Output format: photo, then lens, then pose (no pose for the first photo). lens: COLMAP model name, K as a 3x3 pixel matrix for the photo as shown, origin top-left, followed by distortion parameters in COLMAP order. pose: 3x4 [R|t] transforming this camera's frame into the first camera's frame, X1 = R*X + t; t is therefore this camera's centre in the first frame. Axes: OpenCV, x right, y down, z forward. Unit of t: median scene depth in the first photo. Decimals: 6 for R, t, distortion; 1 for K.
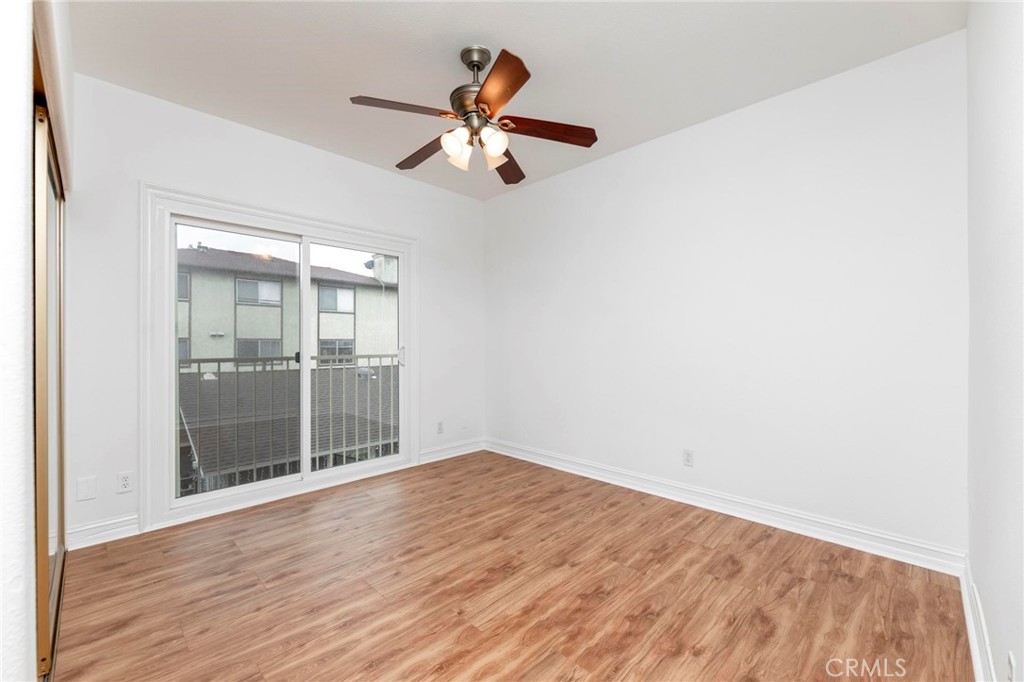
lens RADIAL K [[421.6, 0, 511.8], [0, 421.6, 338.6], [0, 0, 1]] dist [0.001811, 0.000094]
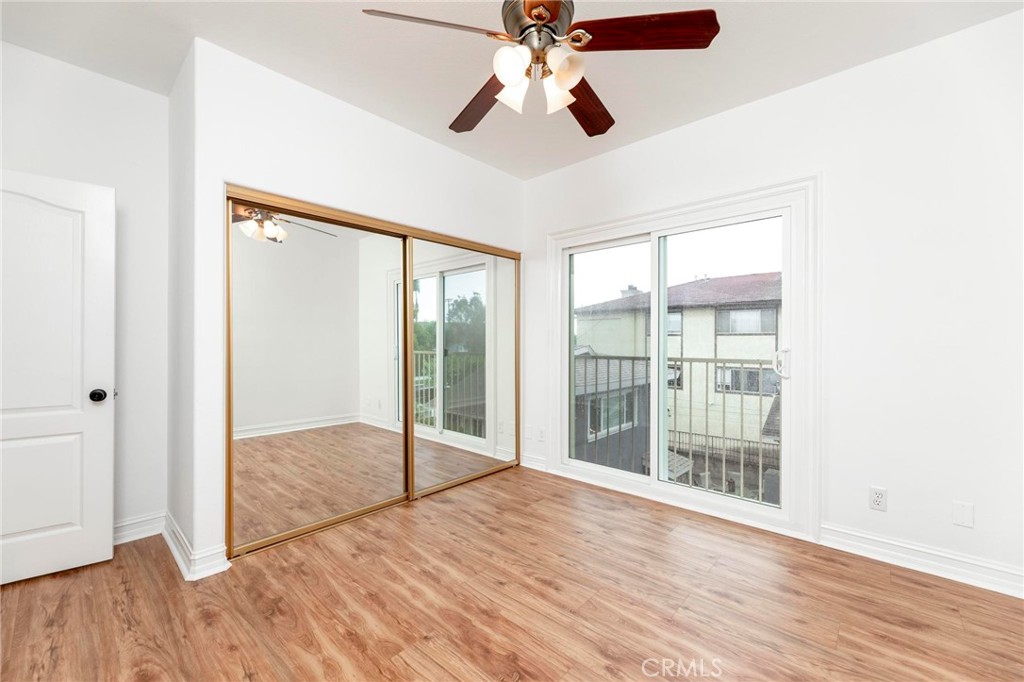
lens RADIAL K [[413.1, 0, 510.4], [0, 413.1, 344.3], [0, 0, 1]] dist [-0.000882, -0.000246]
pose [[0.038642, 0.007060, -0.999228, 0.616770], [0.007462, 0.999945, 0.007353, 0.004398], [0.999225, -0.007740, 0.038587, 0.913946]]
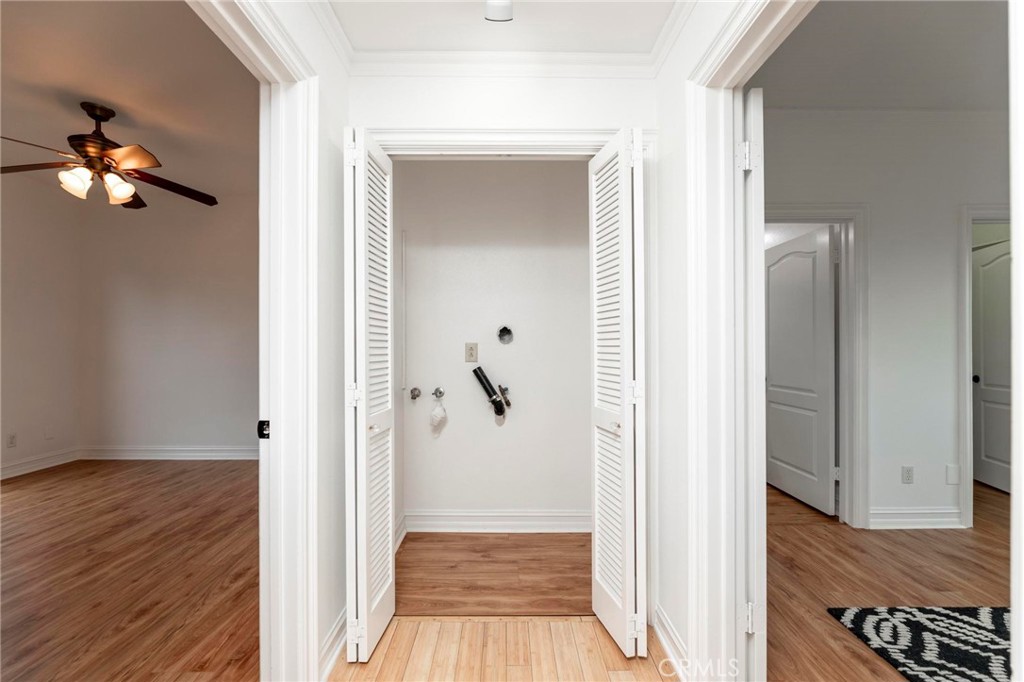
lens RADIAL K [[421.6, 0, 511.8], [0, 421.6, 338.6], [0, 0, 1]] dist [0.001811, 0.000094]
pose [[0.706887, 0.003880, 0.707316, -0.099711], [-0.001265, 0.999990, -0.004222, -0.007972], [-0.707325, 0.002089, 0.706885, -0.692558]]
